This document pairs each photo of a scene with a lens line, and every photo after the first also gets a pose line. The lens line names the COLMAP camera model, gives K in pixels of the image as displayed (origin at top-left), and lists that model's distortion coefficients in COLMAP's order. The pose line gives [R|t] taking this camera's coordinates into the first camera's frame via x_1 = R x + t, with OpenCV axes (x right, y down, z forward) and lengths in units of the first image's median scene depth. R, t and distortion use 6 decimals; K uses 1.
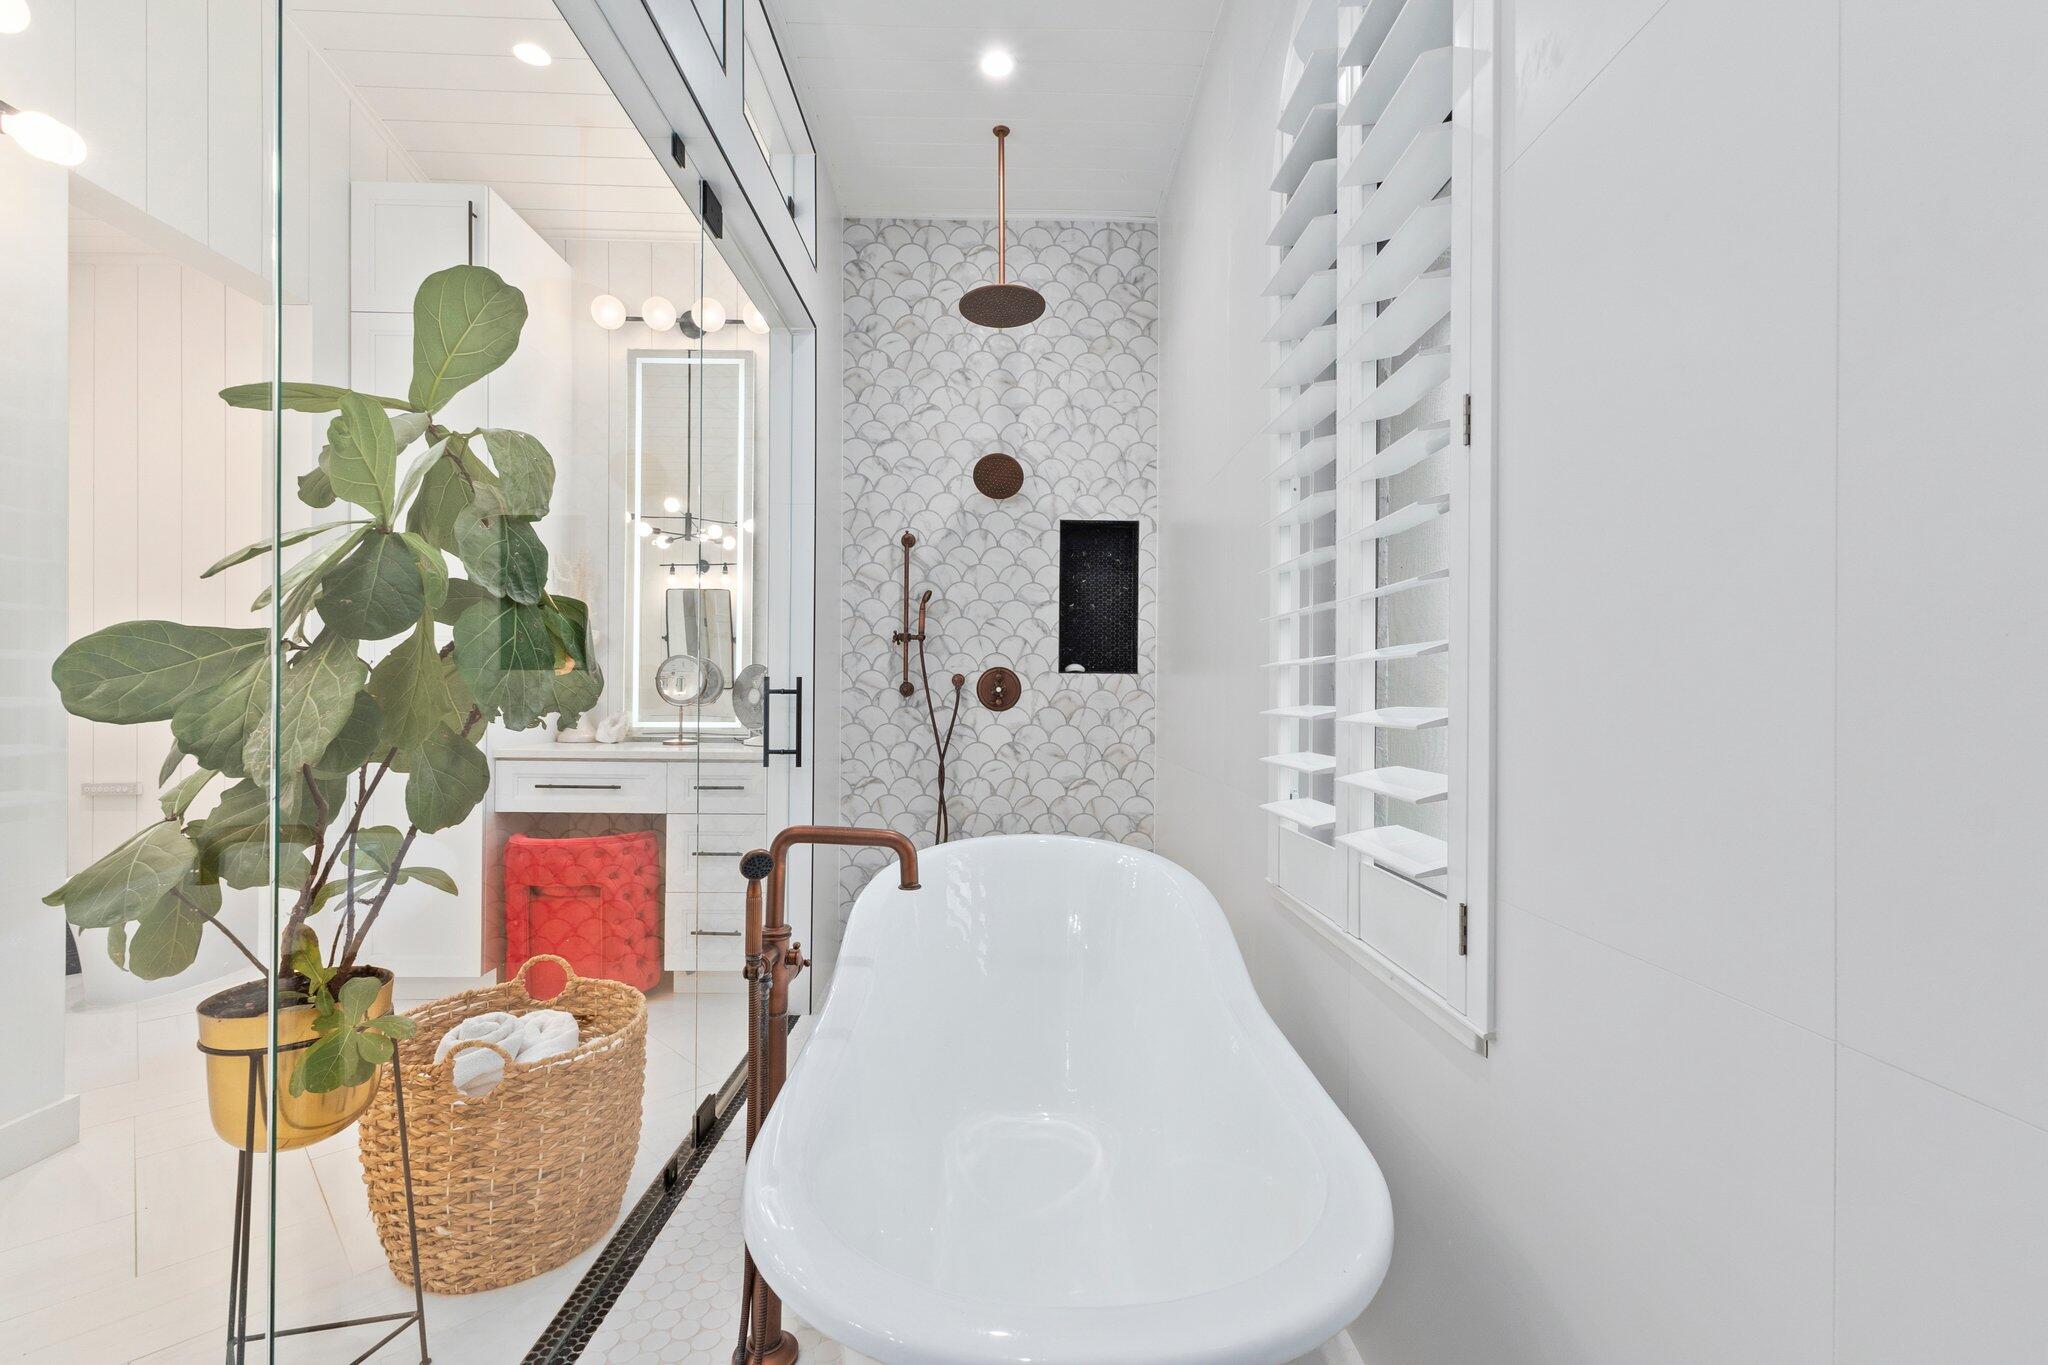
lens RADIAL K [[877.7, 0, 962.5], [0, 877.7, 683.4], [0, 0, 1]] dist [0.022706, -0.000571]
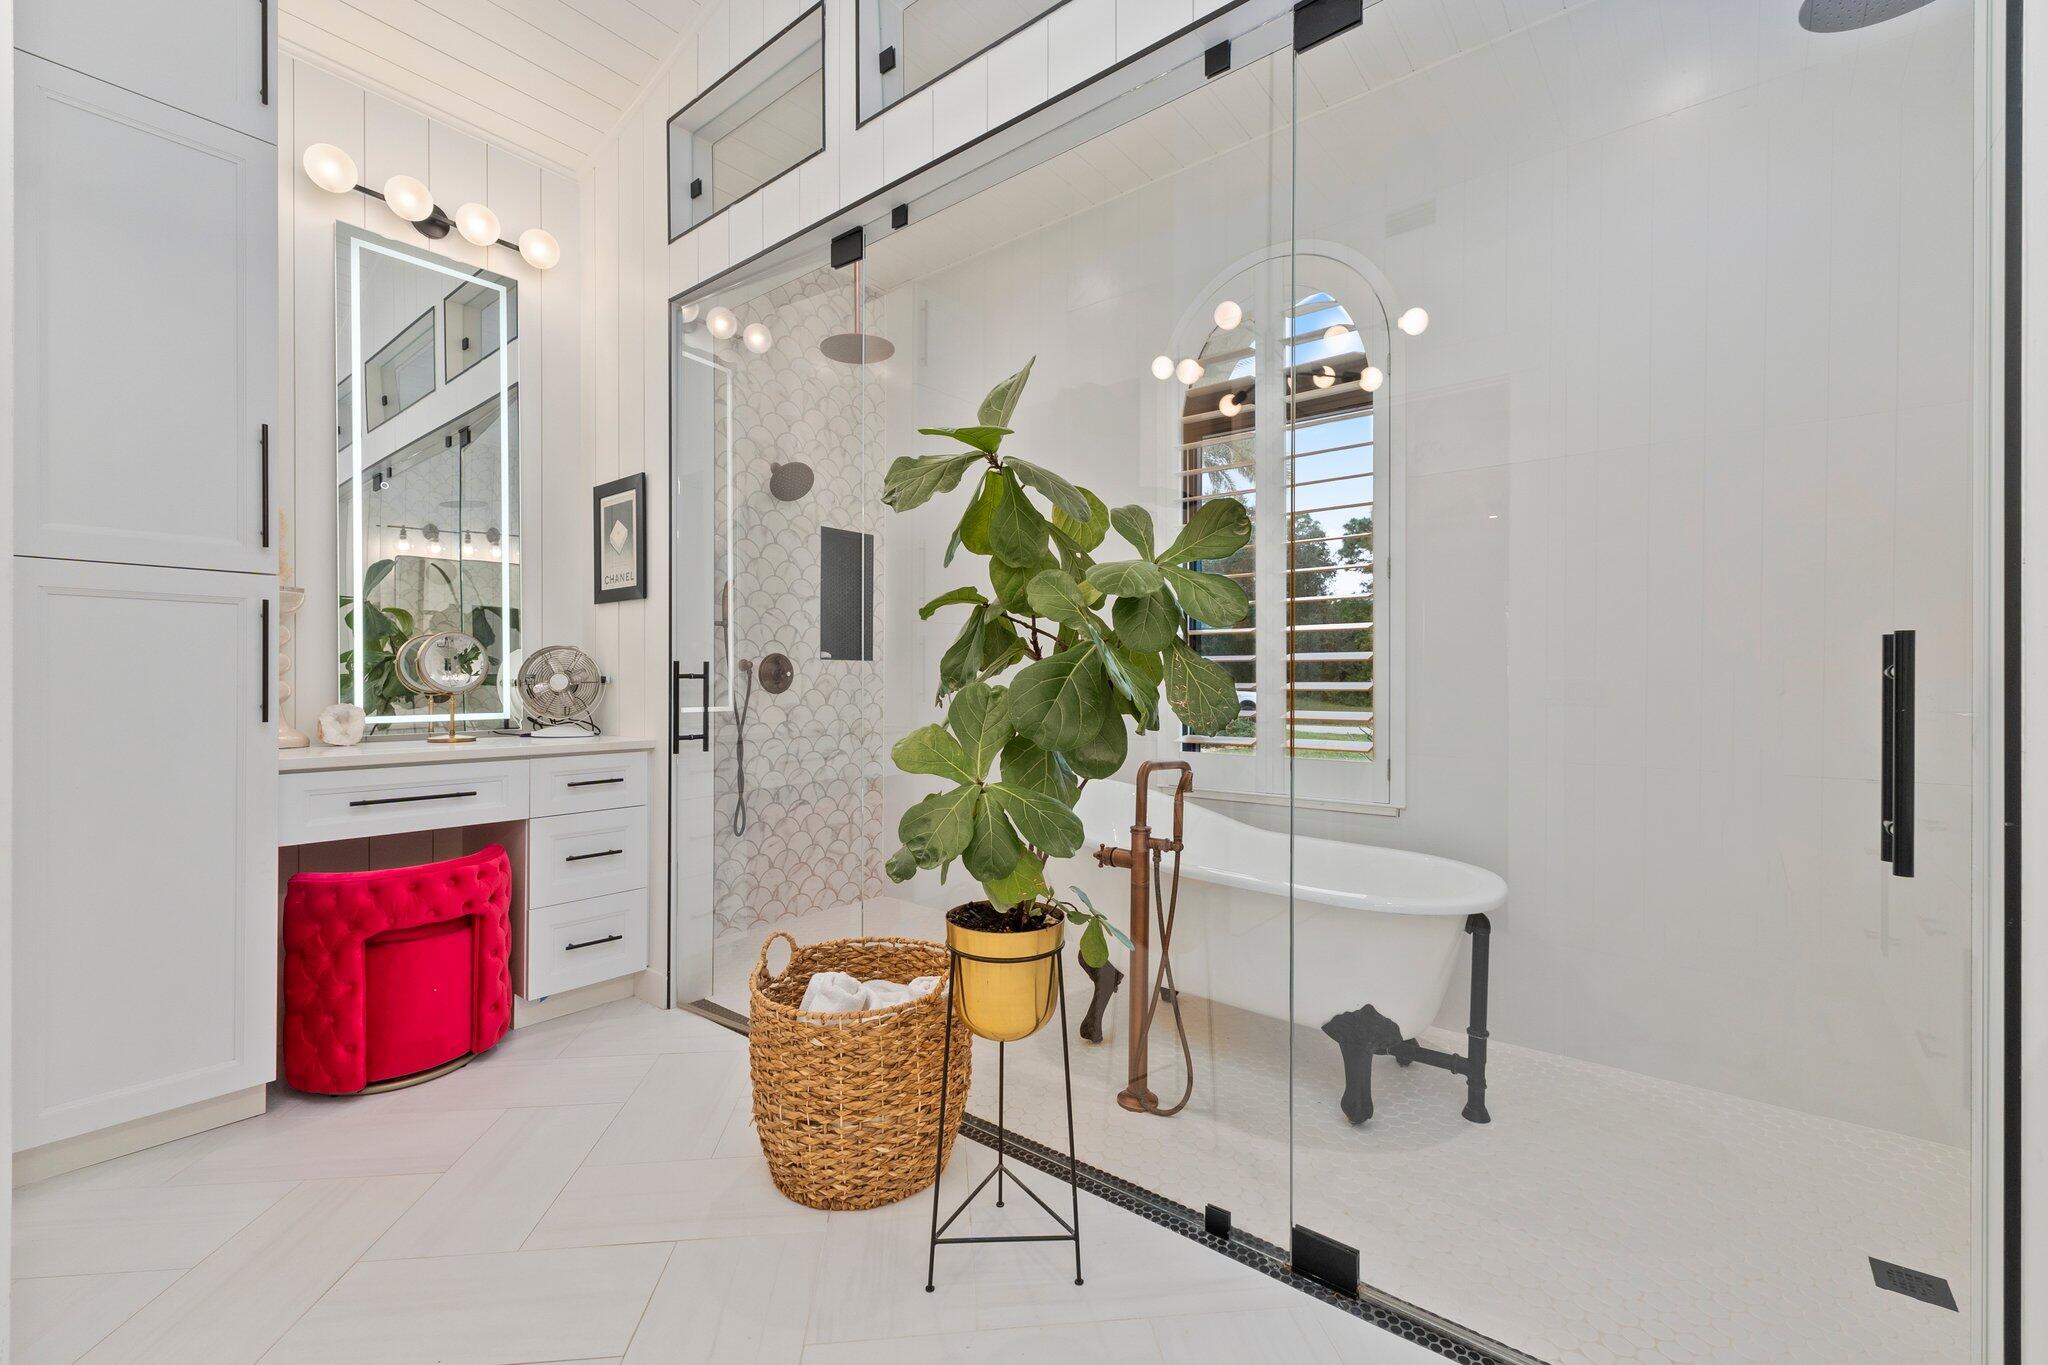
lens RADIAL K [[877.7, 0, 1012.7], [0, 877.7, 675.2], [0, 0, 1]] dist [0.022706, -0.000571]
pose [[0.641172, -0.002765, 0.767392, -0.611128], [-0.004749, 0.999960, 0.007571, -0.001129], [-0.767382, -0.008499, 0.641134, 0.070038]]
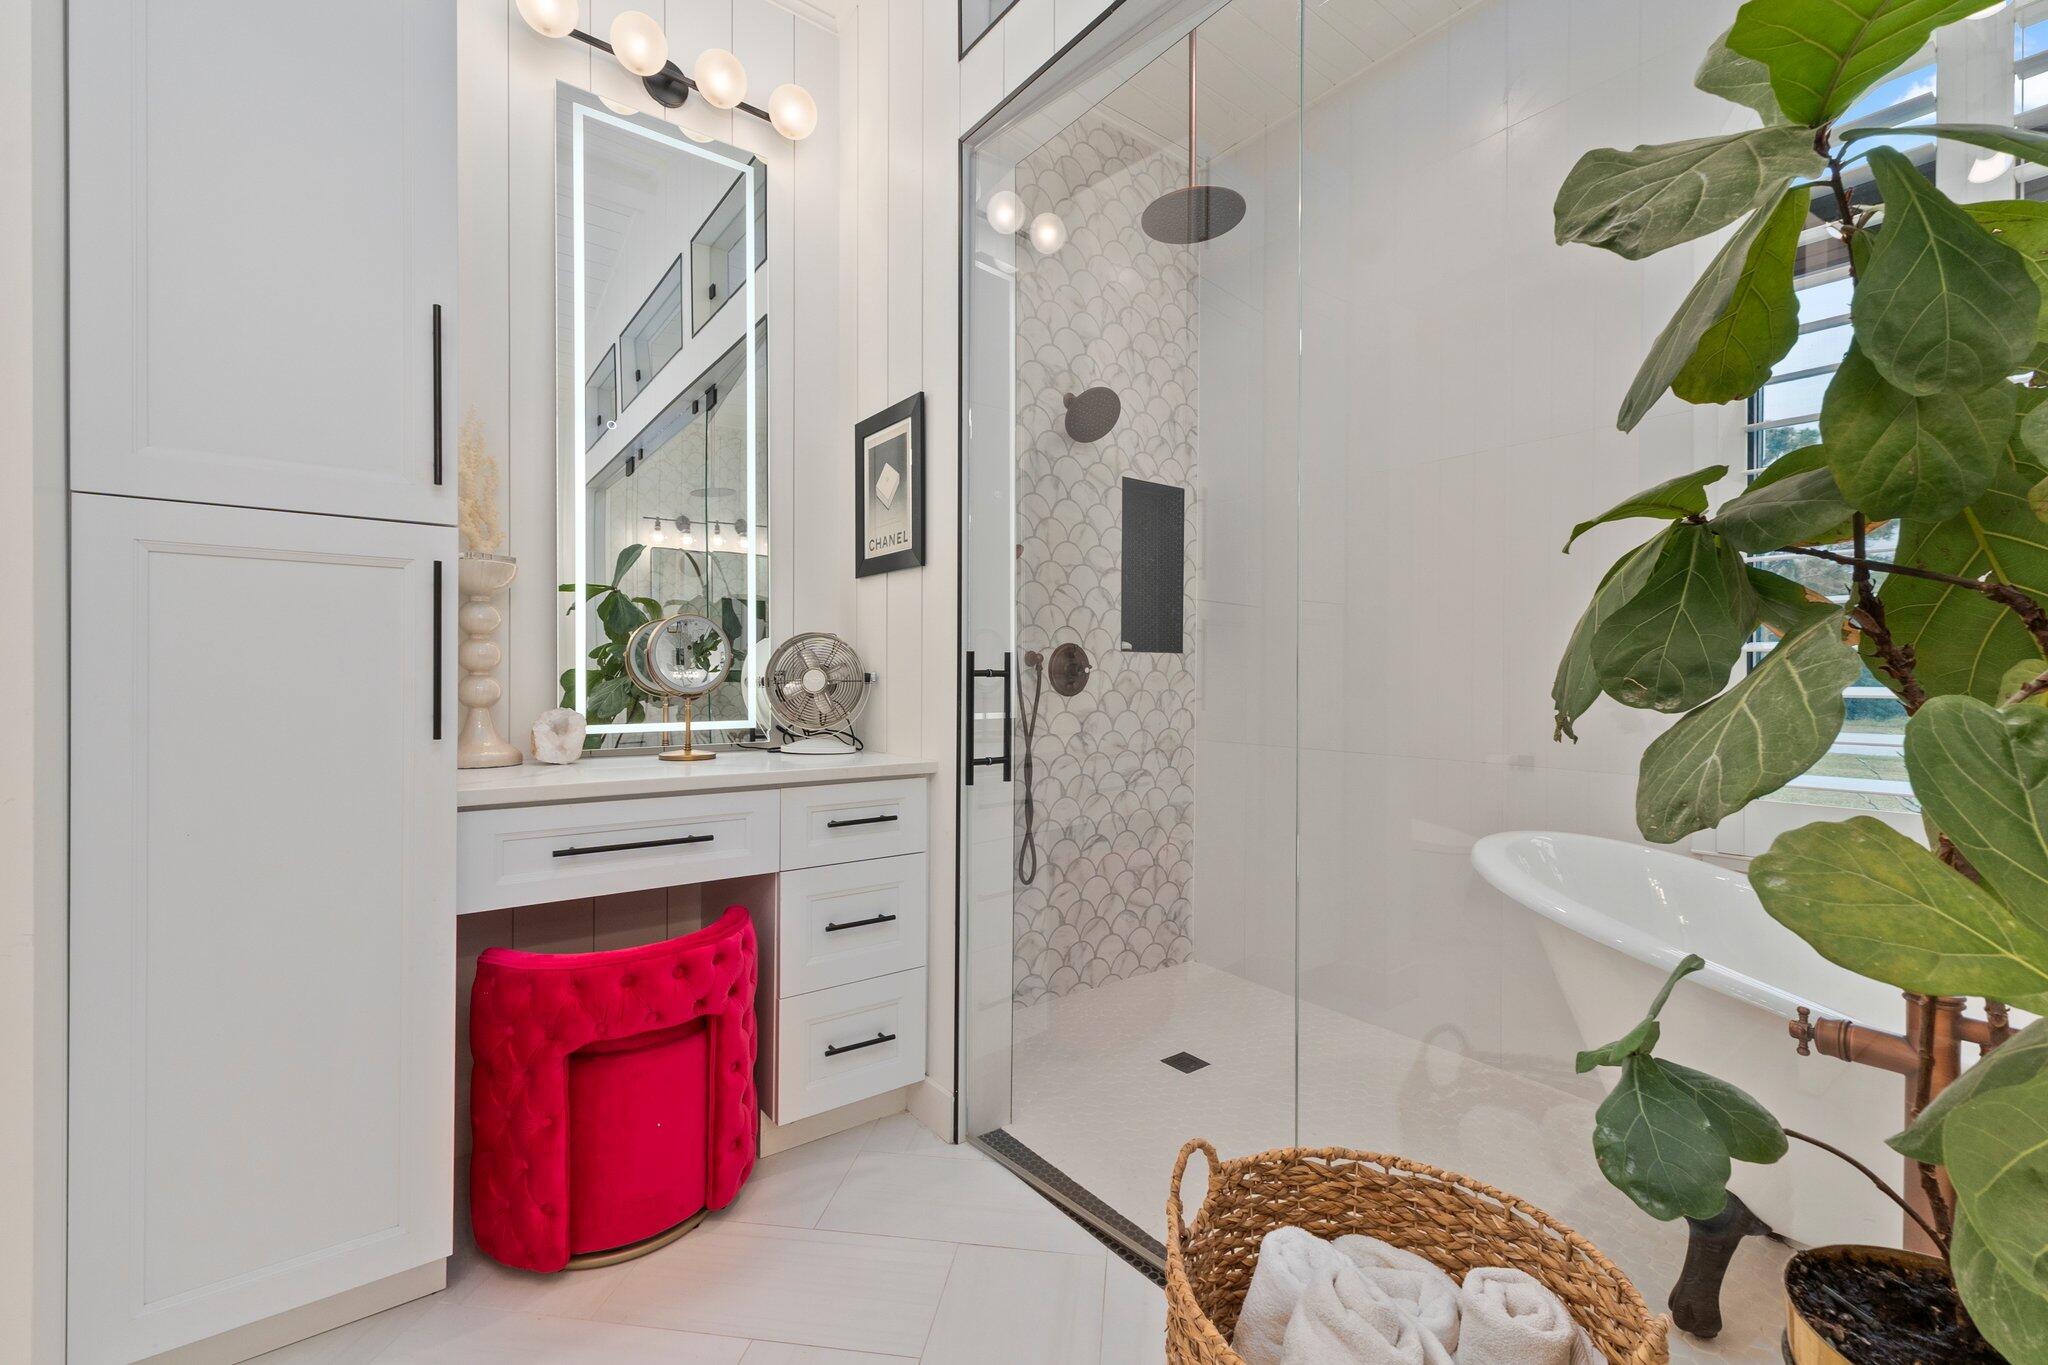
lens RADIAL K [[877.7, 0, 1009.7], [0, 877.7, 668.2], [0, 0, 1]] dist [0.022706, -0.000571]
pose [[0.803376, 0.001127, 0.595470, -0.501371], [-0.004652, 0.999980, 0.004384, 0.001647], [-0.595453, -0.006292, 0.803365, 0.362270]]
